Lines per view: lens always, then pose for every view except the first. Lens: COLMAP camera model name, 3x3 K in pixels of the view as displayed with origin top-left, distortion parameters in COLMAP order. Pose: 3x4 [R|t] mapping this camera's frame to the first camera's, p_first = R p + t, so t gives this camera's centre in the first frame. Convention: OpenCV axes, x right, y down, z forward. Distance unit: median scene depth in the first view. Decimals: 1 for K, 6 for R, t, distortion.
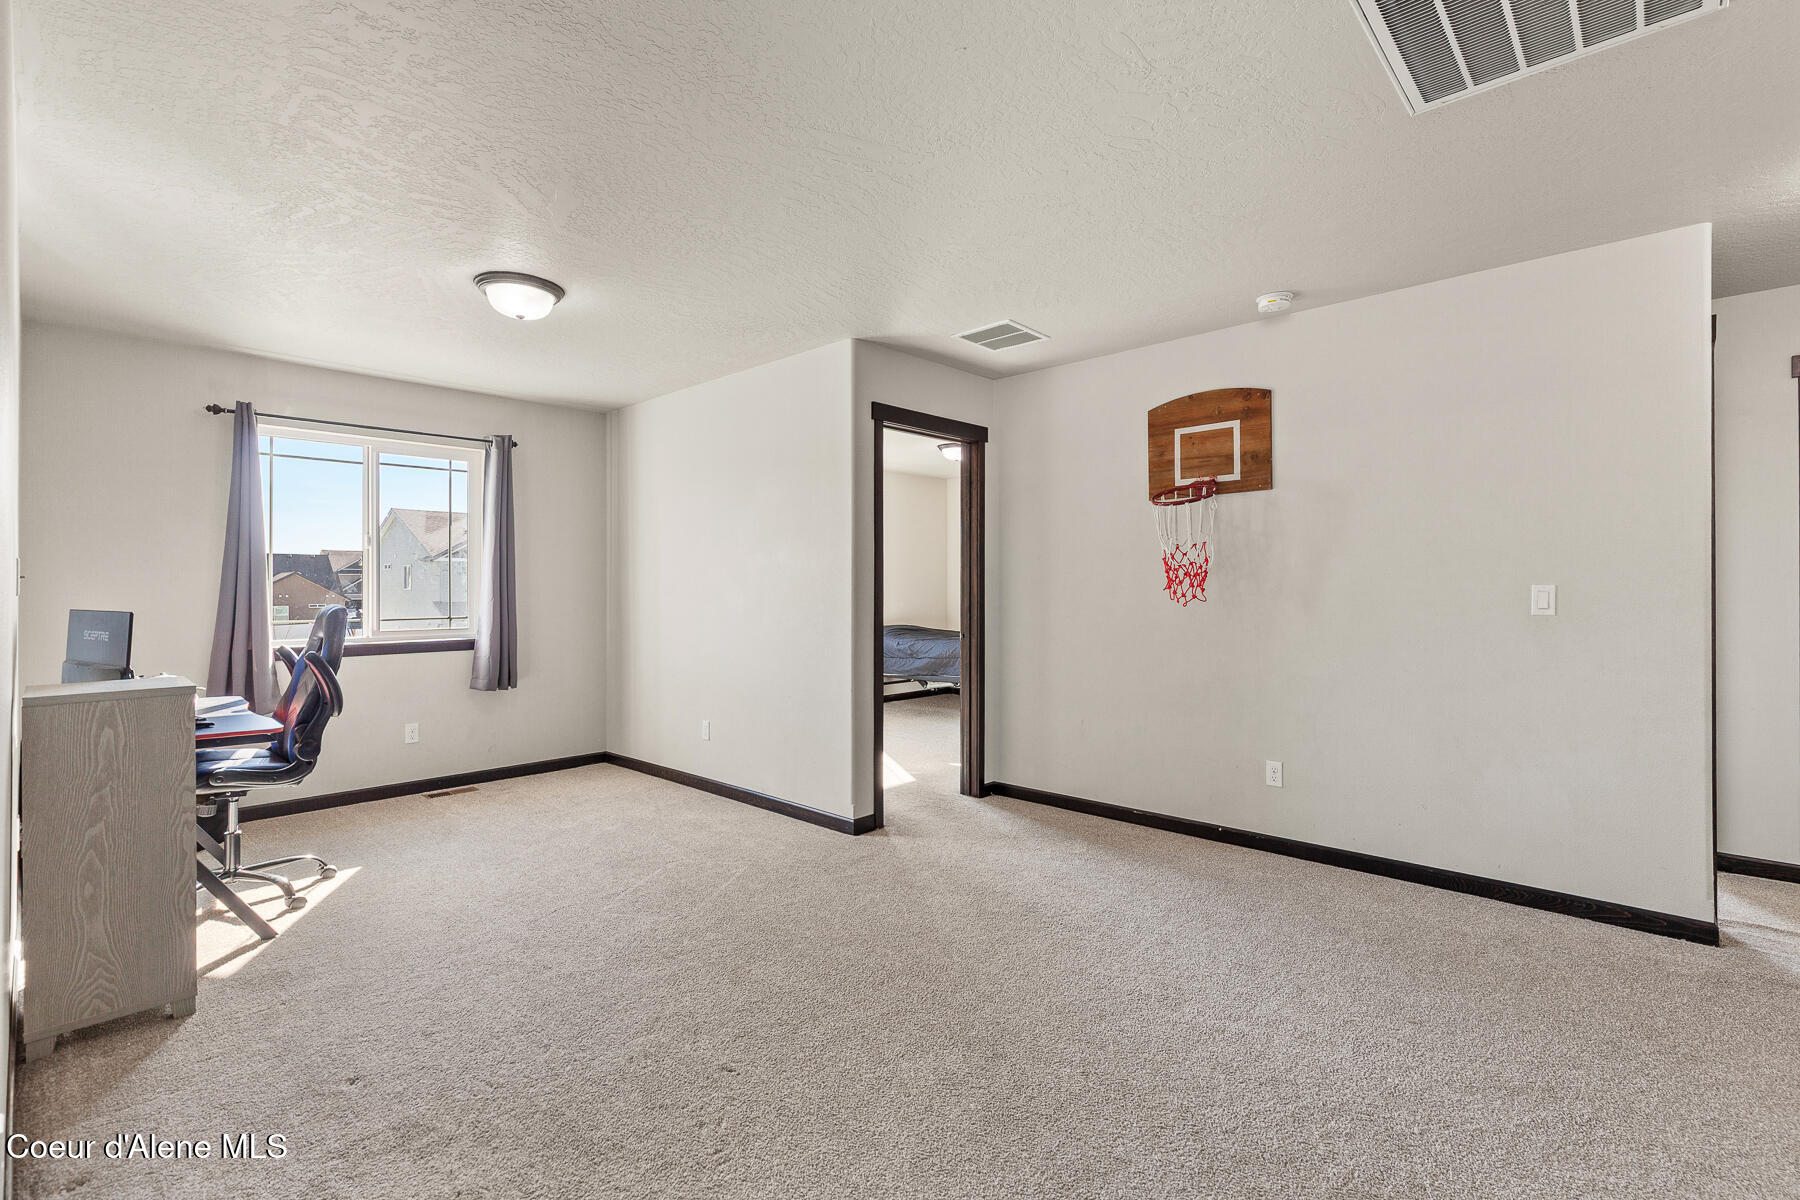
lens RADIAL K [[815.3, 0, 905.8], [0, 815.3, 594.3], [0, 0, 1]] dist [0.002352, 0.000005]
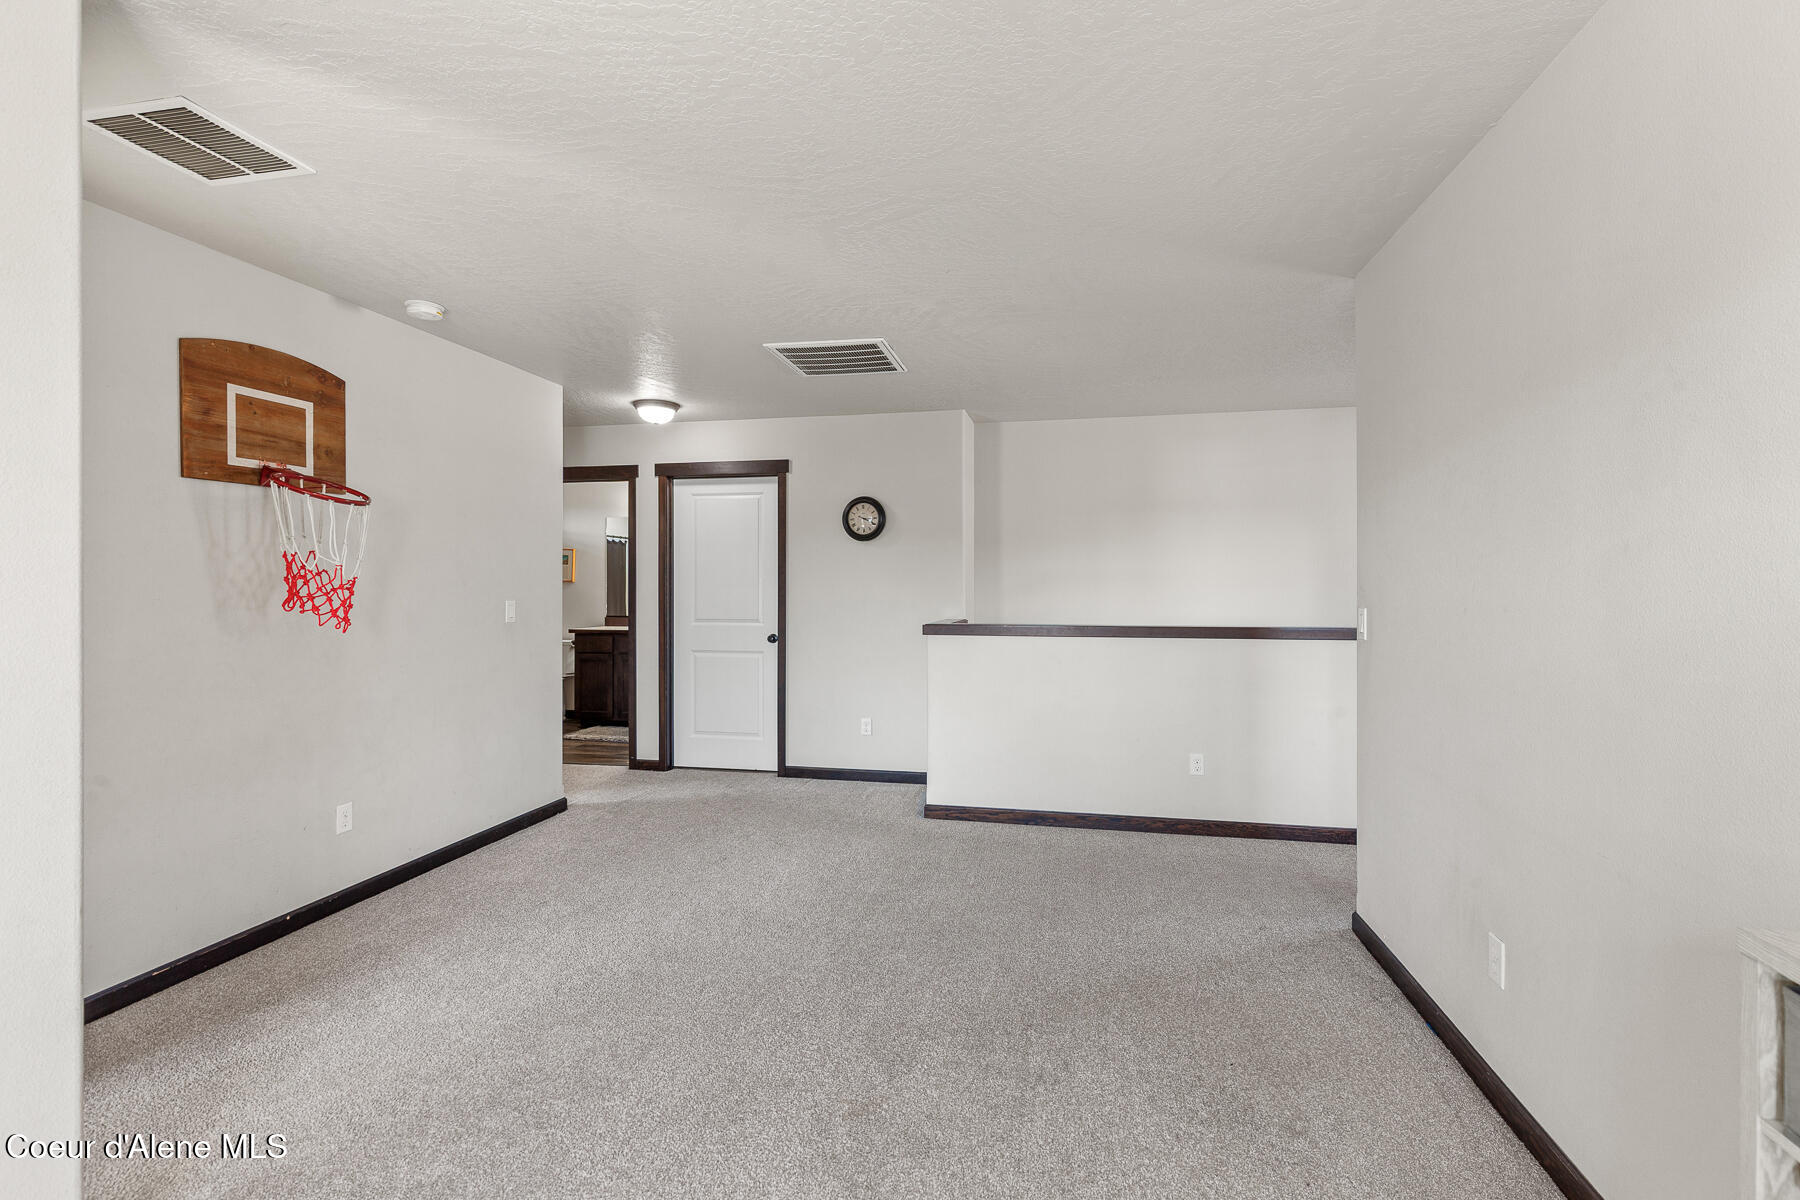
lens RADIAL K [[815.3, 0, 905.1], [0, 815.3, 589.7], [0, 0, 1]] dist [0.002352, 0.000005]
pose [[-0.524848, -0.001560, 0.851195, -0.594333], [0.006740, 0.999959, 0.005989, -0.026839], [-0.851169, 0.008880, -0.524816, 0.913626]]
